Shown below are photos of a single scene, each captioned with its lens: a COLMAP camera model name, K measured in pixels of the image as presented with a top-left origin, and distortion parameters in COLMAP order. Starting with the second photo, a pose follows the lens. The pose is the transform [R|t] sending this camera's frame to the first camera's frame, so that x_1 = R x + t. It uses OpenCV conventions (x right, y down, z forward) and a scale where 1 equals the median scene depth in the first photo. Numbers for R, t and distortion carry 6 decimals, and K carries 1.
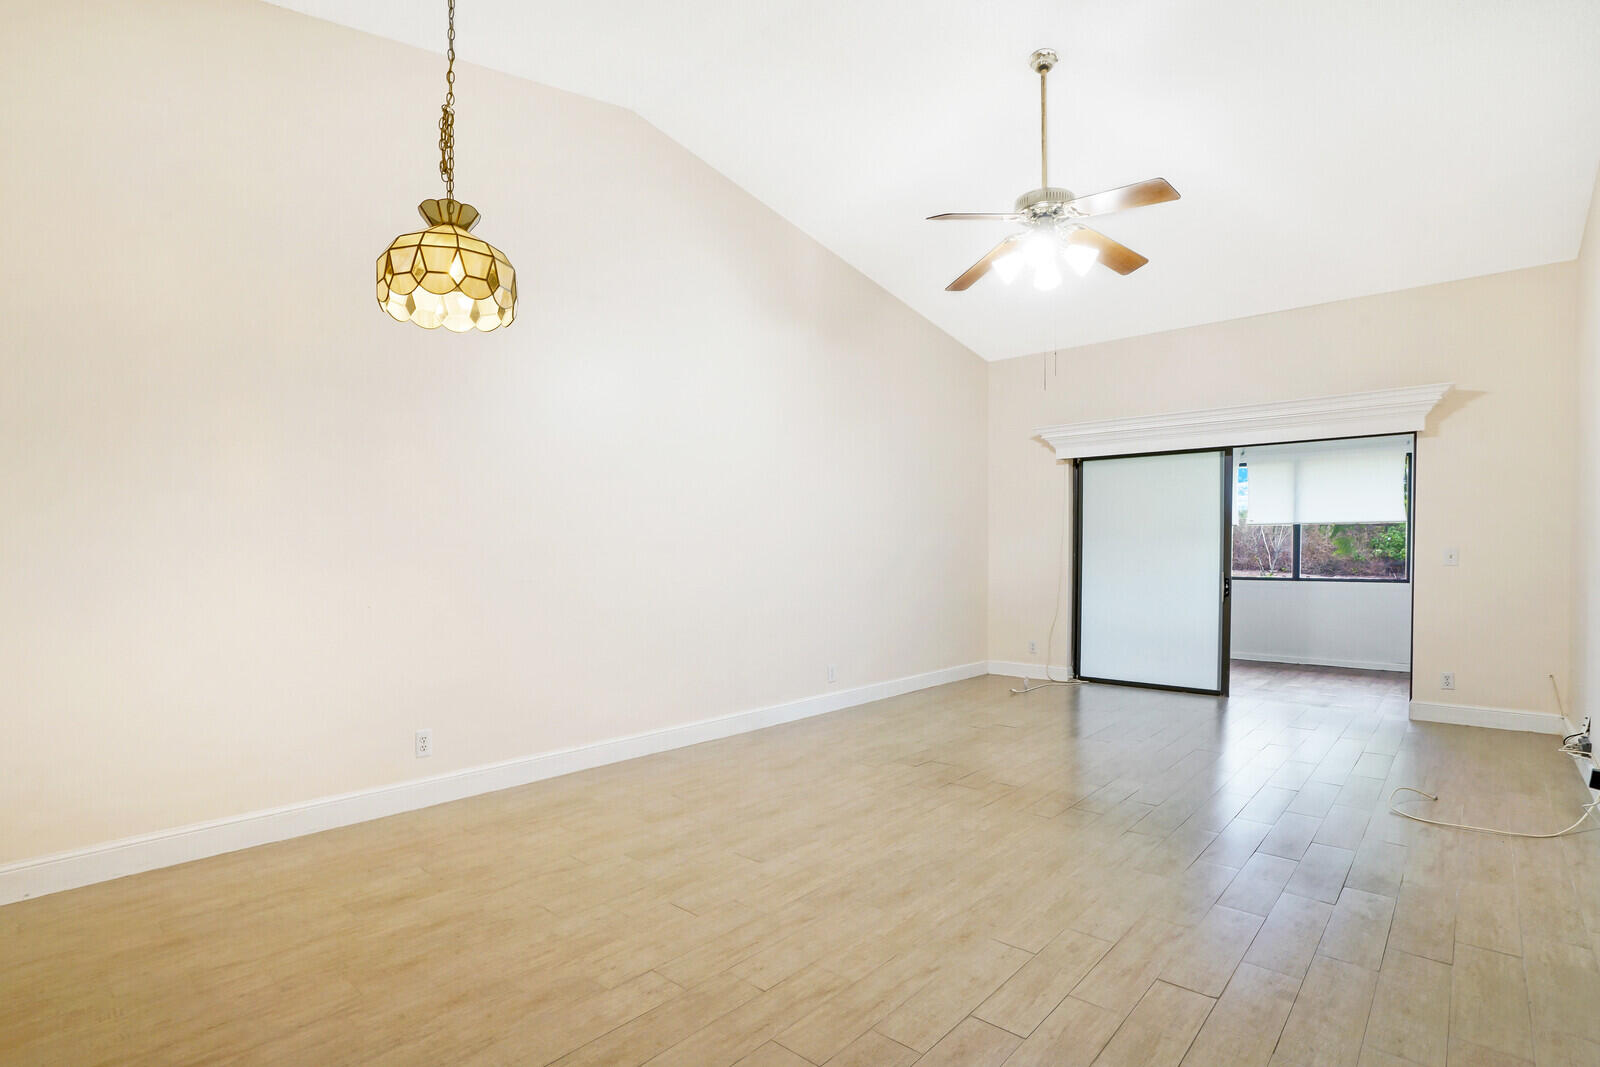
lens RADIAL K [[762.2, 0, 772.9], [0, 762.2, 563.1], [0, 0, 1]] dist [-0.025870, 0.000106]
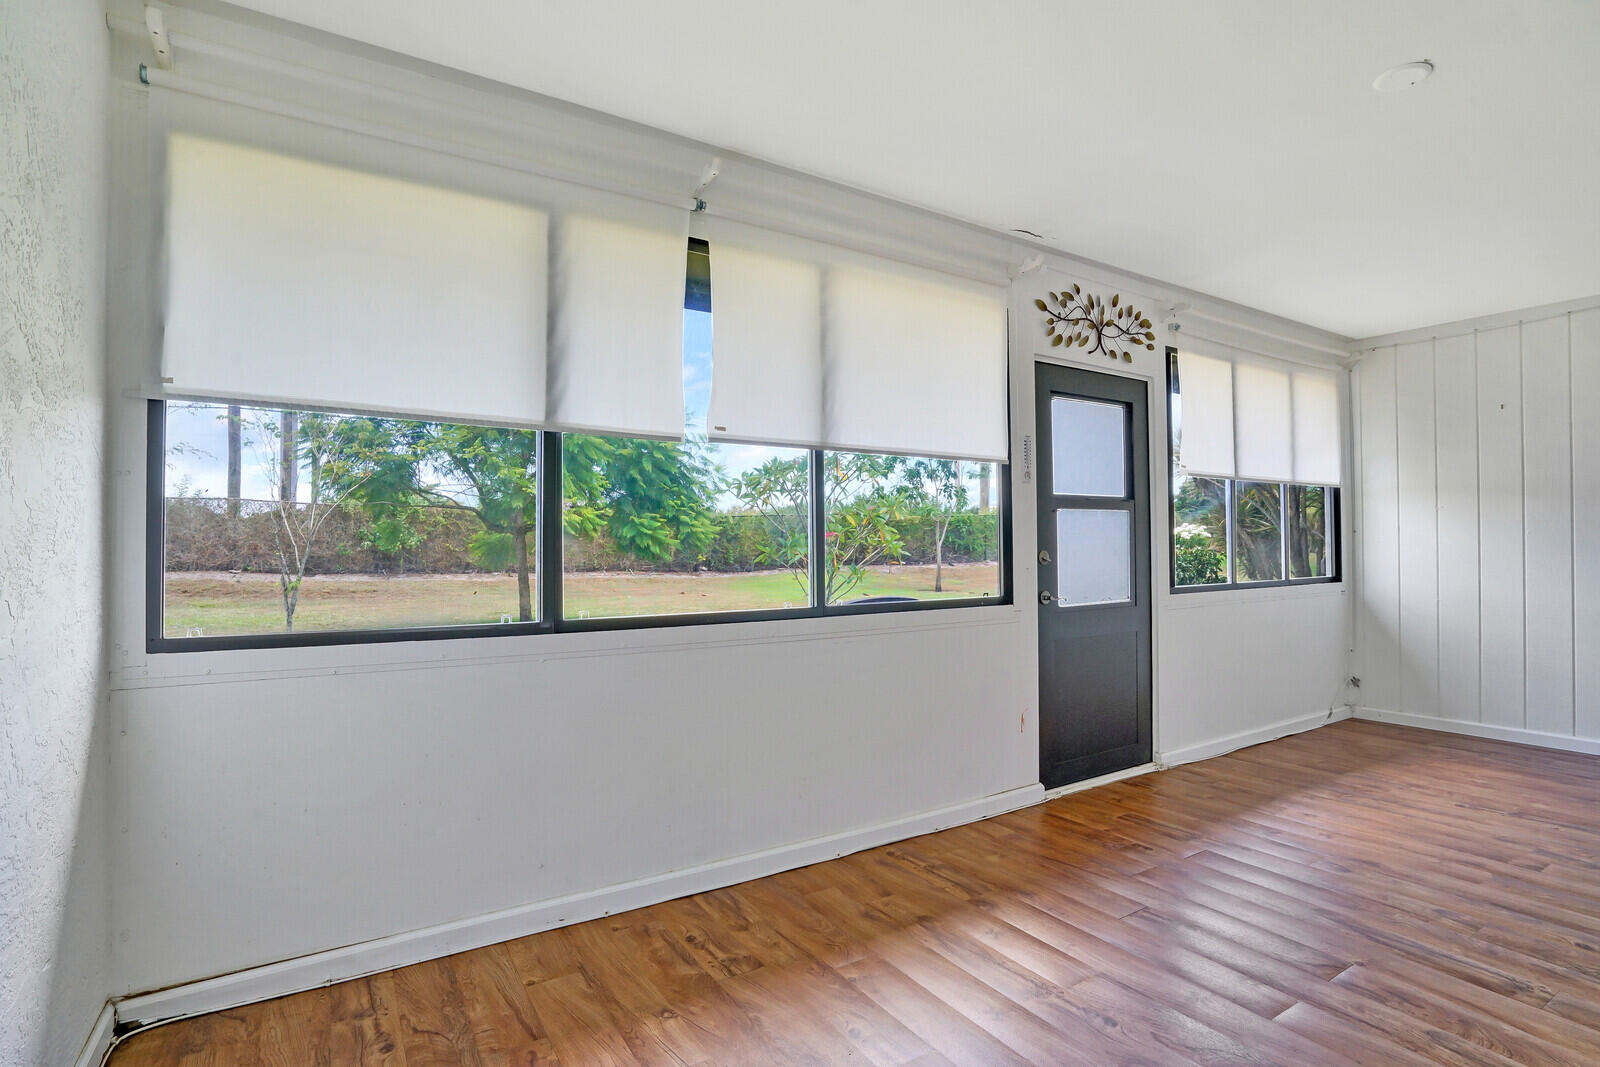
lens RADIAL K [[762.7, 0, 805.3], [0, 762.7, 553.9], [0, 0, 1]] dist [-0.001753, -0.000006]
pose [[0.259472, -0.011827, 0.965678, 0.664083], [0.017465, 0.999819, 0.007552, -0.012977], [-0.965593, 0.014906, 0.259631, 1.727748]]
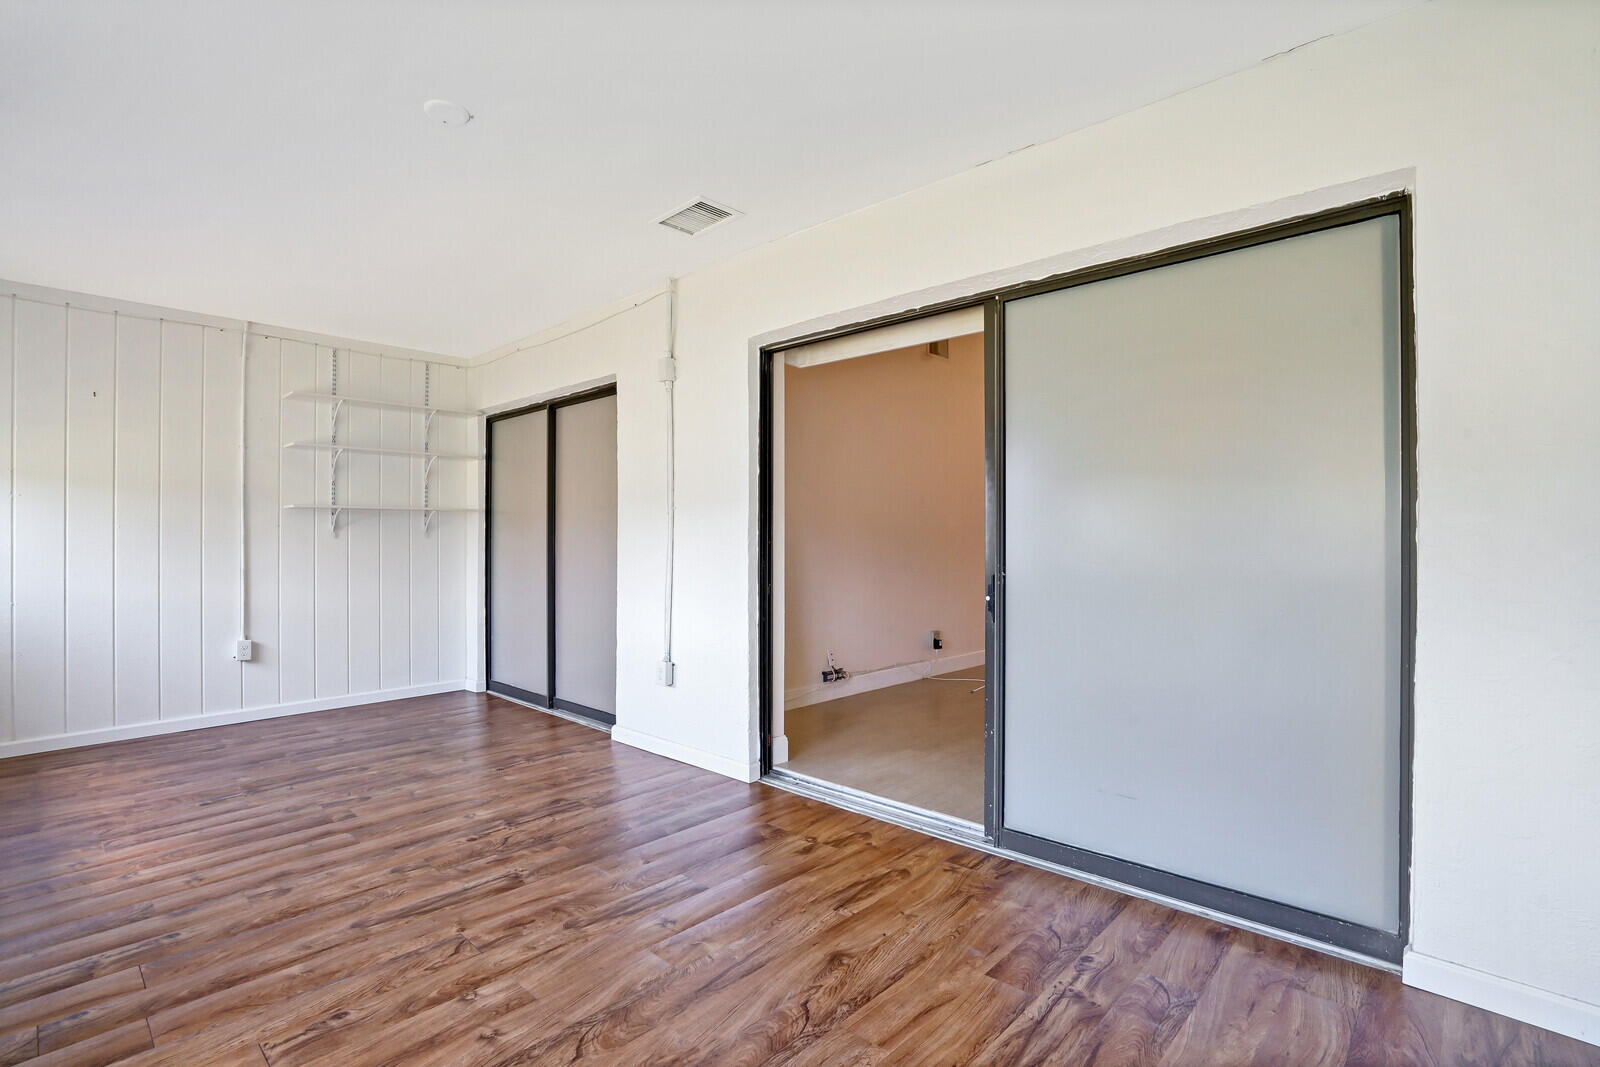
lens RADIAL K [[746.5, 0, 779.9], [0, 746.5, 542.3], [0, 0, 1]] dist [-0.019806, 0.000404]
pose [[-0.999676, -0.003465, 0.025217, 0.990711], [-0.003278, 0.999967, 0.007459, -0.006921], [-0.025242, 0.007374, -0.999654, 2.001964]]
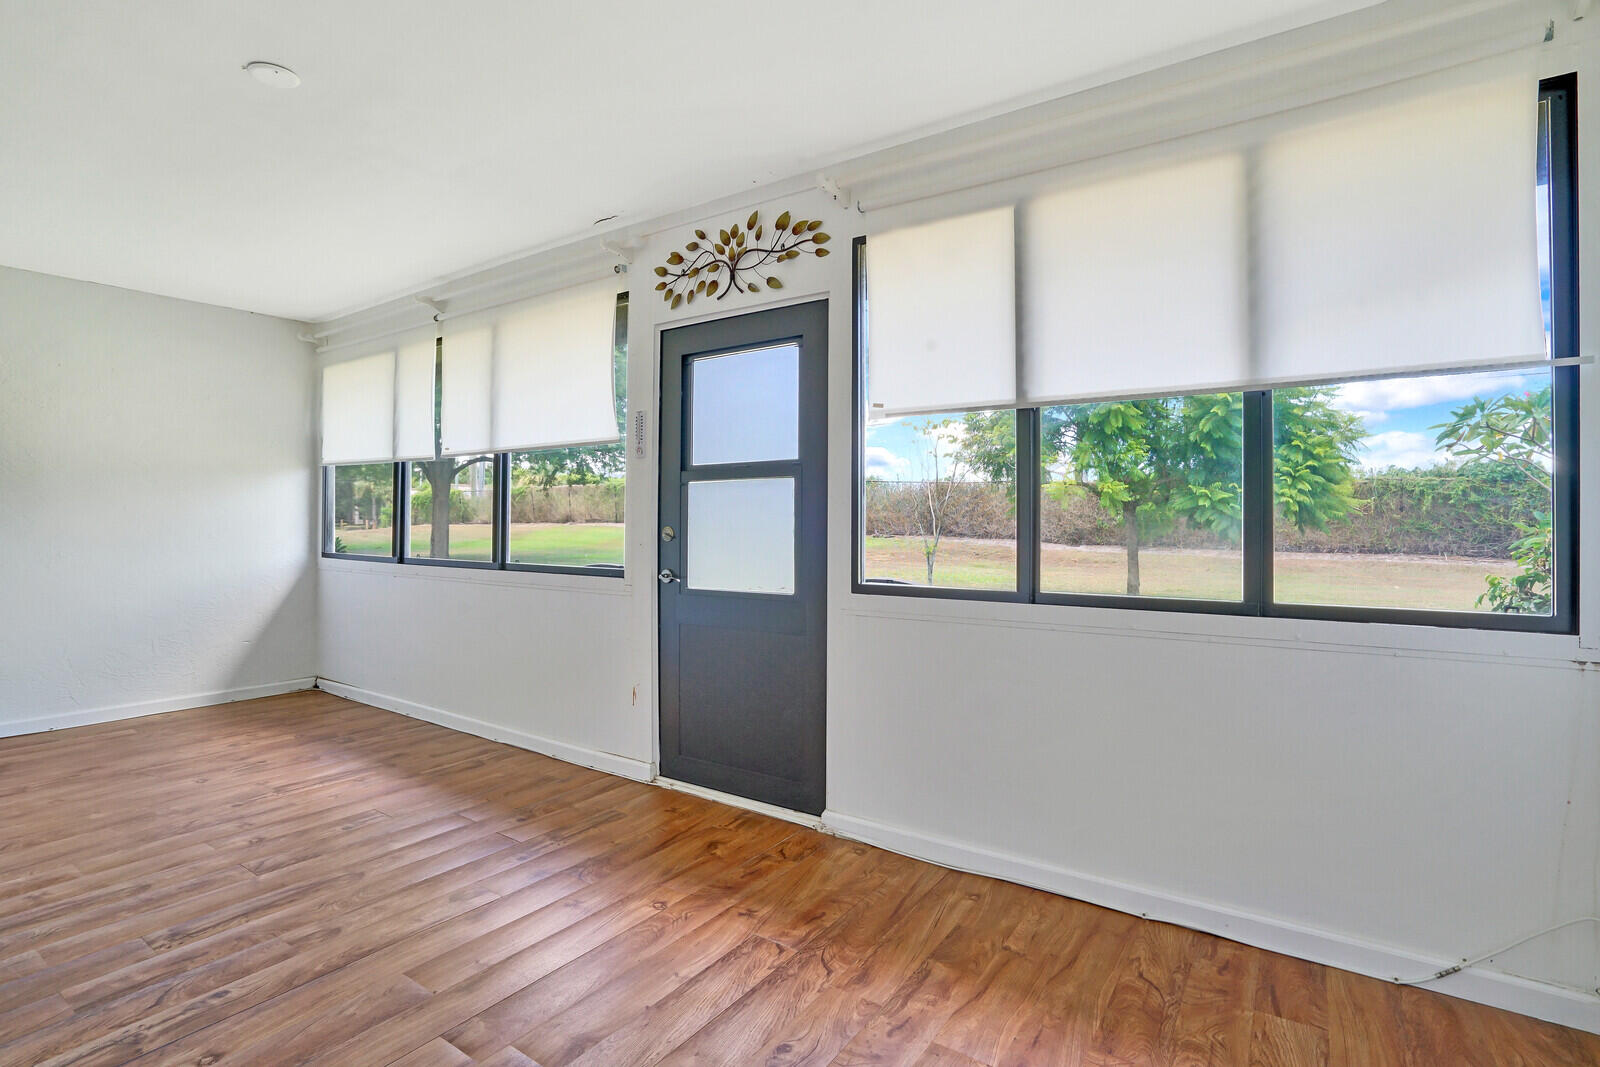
lens RADIAL K [[750.8, 0, 800.0], [0, 750.8, 533.5], [0, 0, 1]] dist [-0.028802, 0.000596]
pose [[0.988100, 0.000870, 0.153812, 1.524988], [-0.001525, 0.999990, 0.004144, -0.002441], [-0.153807, -0.004329, 0.988091, 0.925308]]
